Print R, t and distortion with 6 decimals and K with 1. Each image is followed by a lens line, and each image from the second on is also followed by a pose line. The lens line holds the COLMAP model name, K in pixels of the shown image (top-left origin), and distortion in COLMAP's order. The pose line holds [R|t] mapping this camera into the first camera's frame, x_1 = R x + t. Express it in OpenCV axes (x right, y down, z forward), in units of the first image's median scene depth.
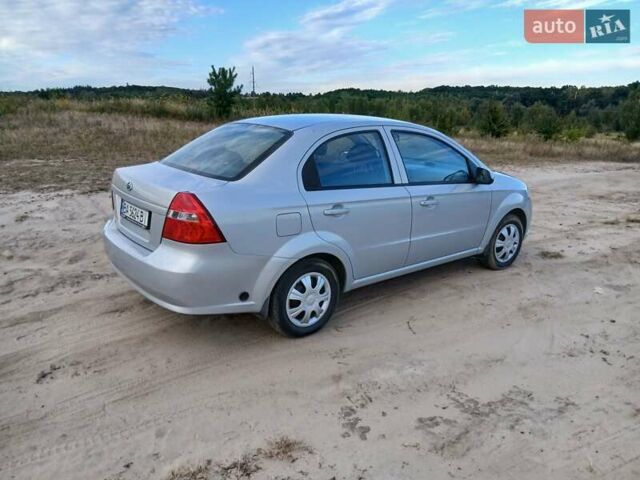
lens RADIAL K [[483.5, 0, 320.0], [0, 483.5, 240.0], [0, 0, 1]] dist [0.115202, -0.200998]
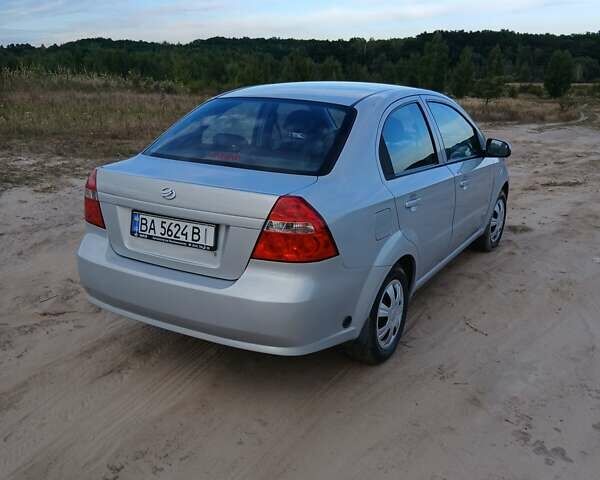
lens RADIAL K [[597.0, 0, 300.0], [0, 597.0, 240.0], [0, 0, 1]] dist [0.150289, -0.294021]
pose [[0.934684, -0.108652, 0.338468, -0.542298], [0.102214, 0.994080, 0.036846, -0.058259], [-0.340468, 0.000156, 0.940256, 0.118075]]
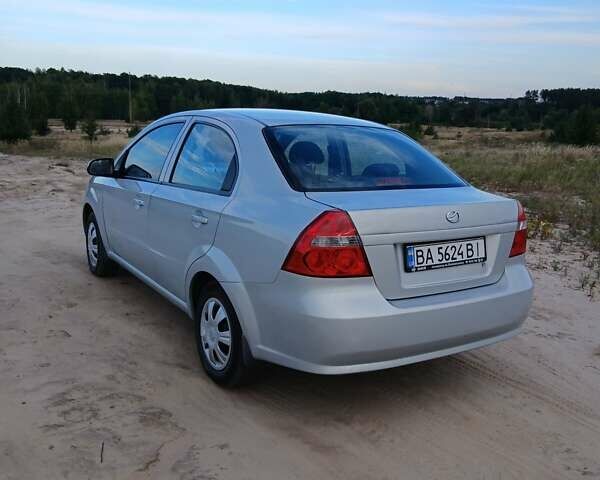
lens RADIAL K [[597.0, 0, 300.0], [0, 597.0, 240.0], [0, 0, 1]] dist [0.150289, -0.294021]
pose [[0.112445, -0.217944, 0.969462, -1.353293], [0.231369, 0.954575, 0.187761, -0.312868], [-0.966346, 0.203191, 0.157763, 1.149018]]
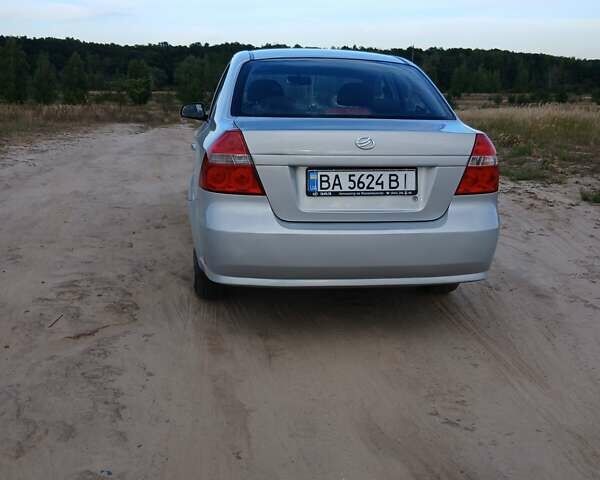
lens RADIAL K [[597.0, 0, 300.0], [0, 597.0, 240.0], [0, 0, 1]] dist [0.150289, -0.294021]
pose [[0.527095, -0.228858, 0.818410, -1.234873], [0.219131, 0.967090, 0.129304, -0.113539], [-0.821068, 0.111183, 0.559898, 0.650345]]
